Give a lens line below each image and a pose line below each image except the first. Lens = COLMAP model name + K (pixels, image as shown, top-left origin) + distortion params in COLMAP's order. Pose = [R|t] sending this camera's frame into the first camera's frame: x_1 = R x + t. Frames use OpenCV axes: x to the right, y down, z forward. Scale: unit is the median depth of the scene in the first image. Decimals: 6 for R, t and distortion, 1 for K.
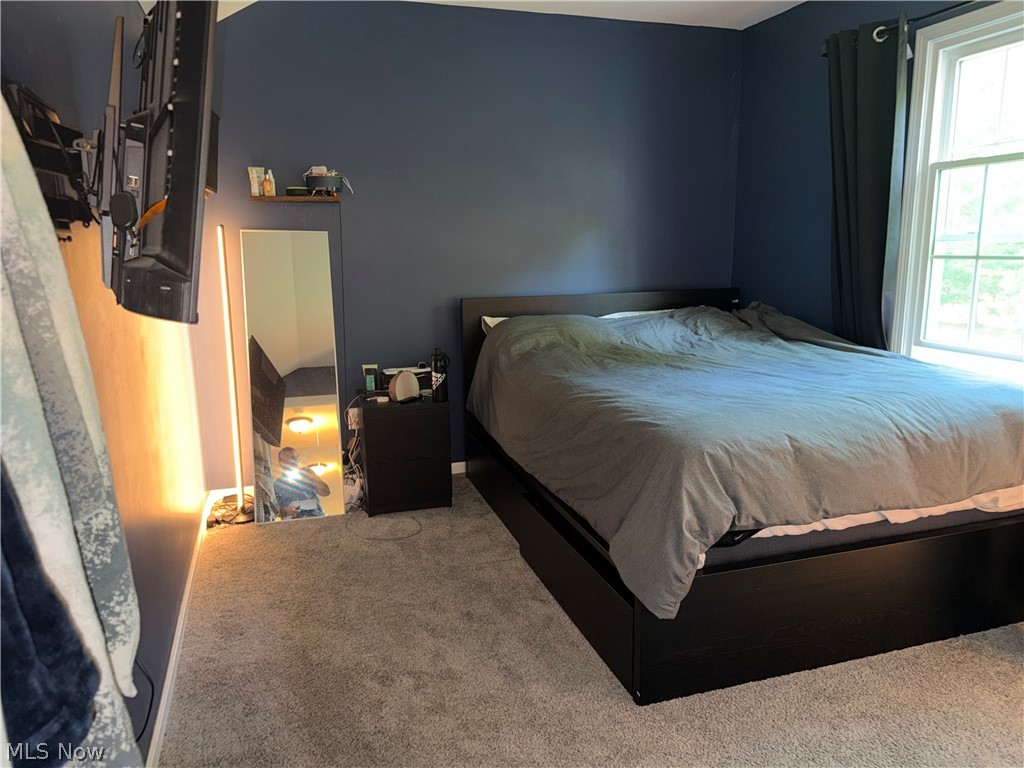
lens RADIAL K [[714.9, 0, 506.7], [0, 714.9, 386.1], [0, 0, 1]] dist [0.073153, -0.098879]
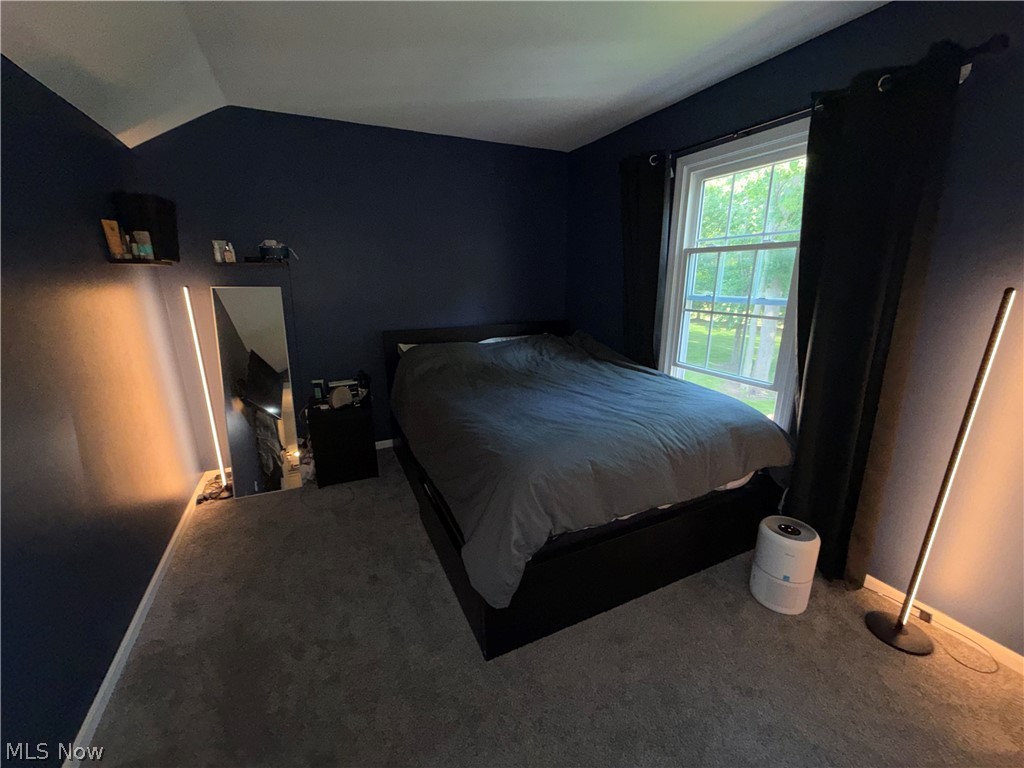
lens RADIAL K [[406.4, 0, 505.9], [0, 406.4, 379.8], [0, 0, 1]] dist [-0.007091, 0.000453]
pose [[0.990849, -0.027077, 0.132234, 0.085952], [0.018308, 0.997579, 0.067091, -0.090929], [-0.133730, -0.064056, 0.988945, 0.174179]]
